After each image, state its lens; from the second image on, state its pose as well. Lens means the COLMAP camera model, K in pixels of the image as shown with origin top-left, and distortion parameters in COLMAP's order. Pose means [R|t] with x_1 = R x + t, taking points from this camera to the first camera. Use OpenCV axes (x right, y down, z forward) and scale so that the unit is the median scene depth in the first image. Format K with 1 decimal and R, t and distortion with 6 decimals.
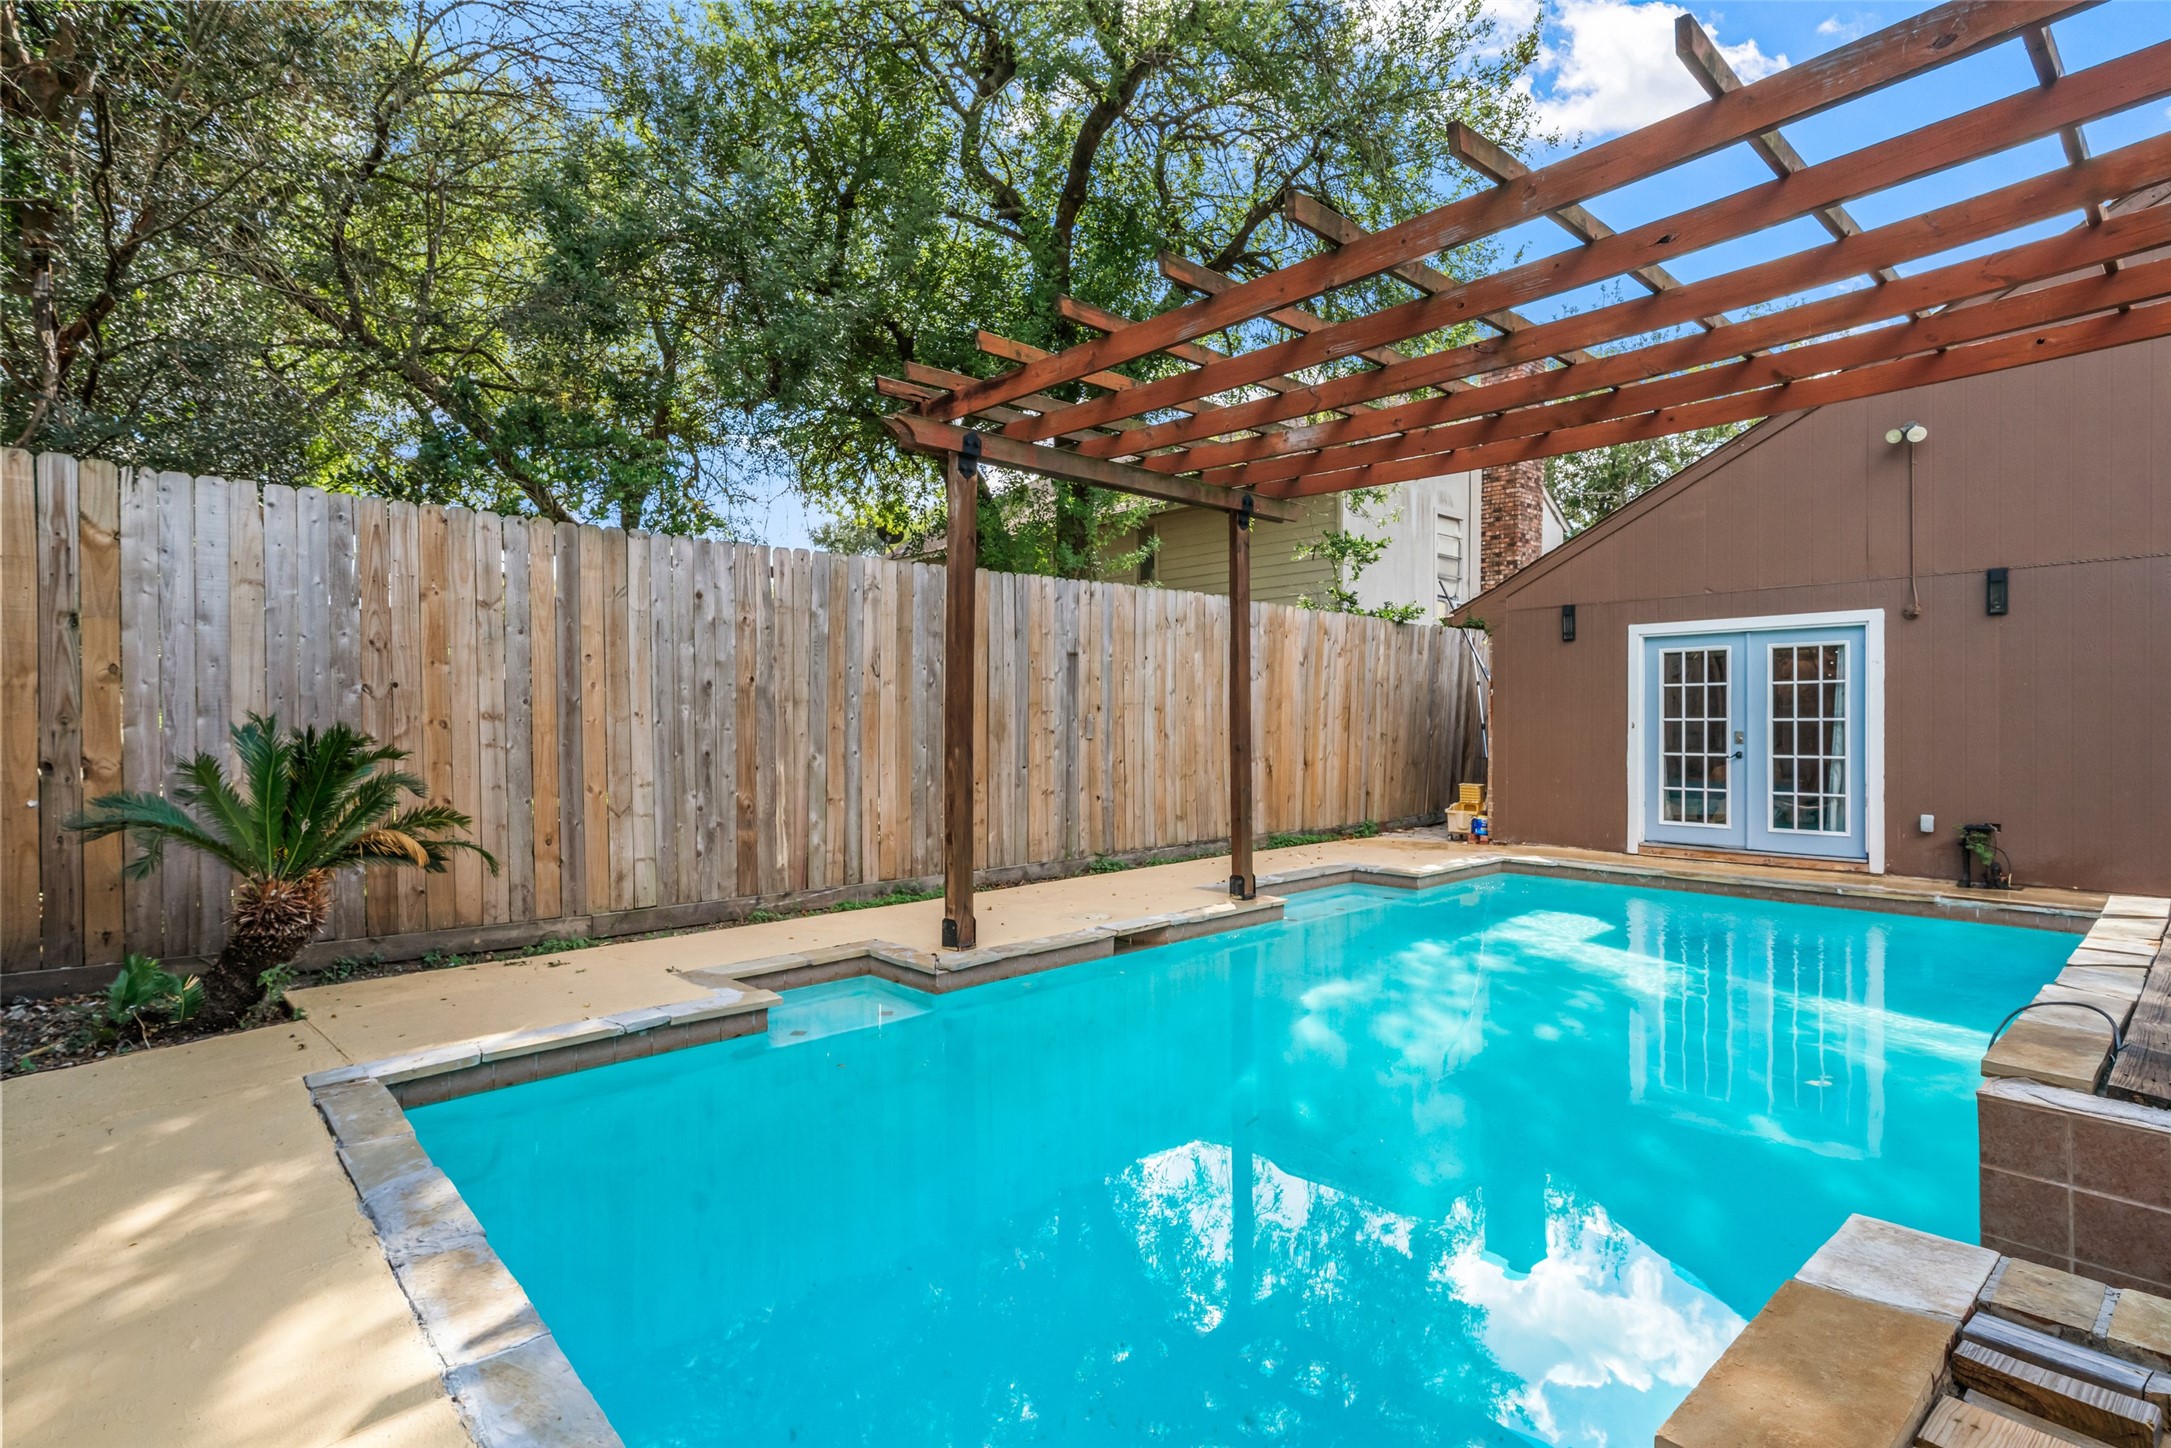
lens RADIAL K [[1008.3, 0, 1082.1], [0, 1008.3, 723.2], [0, 0, 1]] dist [0.001166, 0.000444]
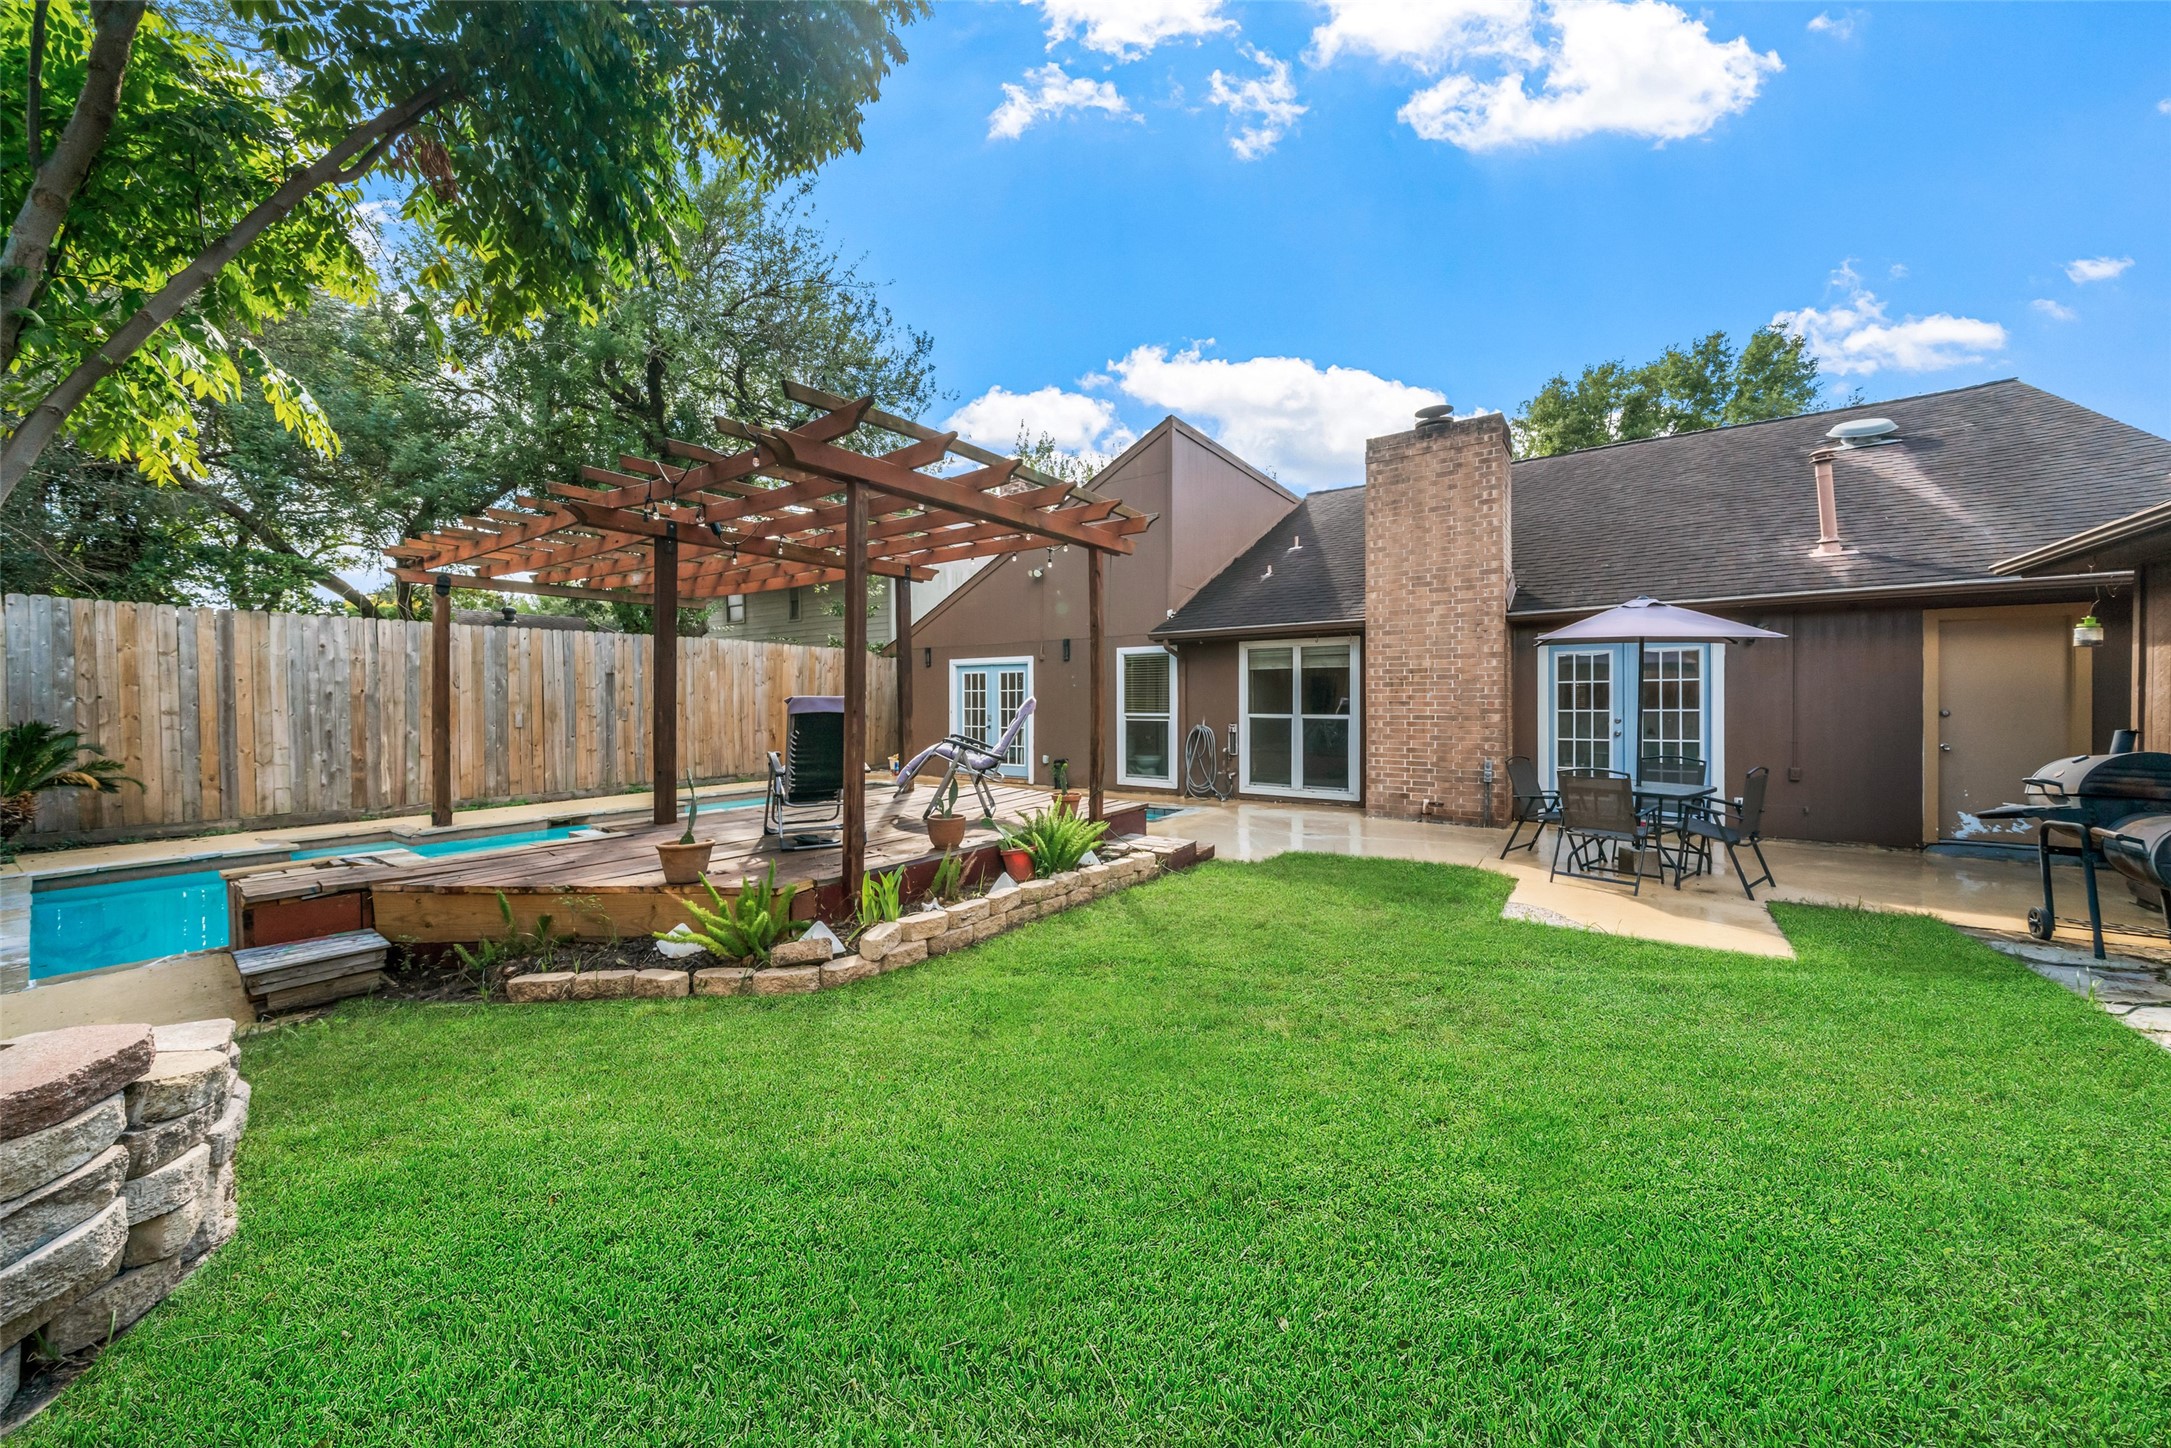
lens RADIAL K [[748.5, 0, 1079.1], [0, 748.5, 702.3], [0, 0, 1]] dist [-0.000296, 0.000032]
pose [[0.980710, 0.000252, 0.195469, 0.710774], [-0.000980, 0.999993, 0.003627, -0.029519], [-0.195467, -0.003749, 0.980703, -0.618472]]
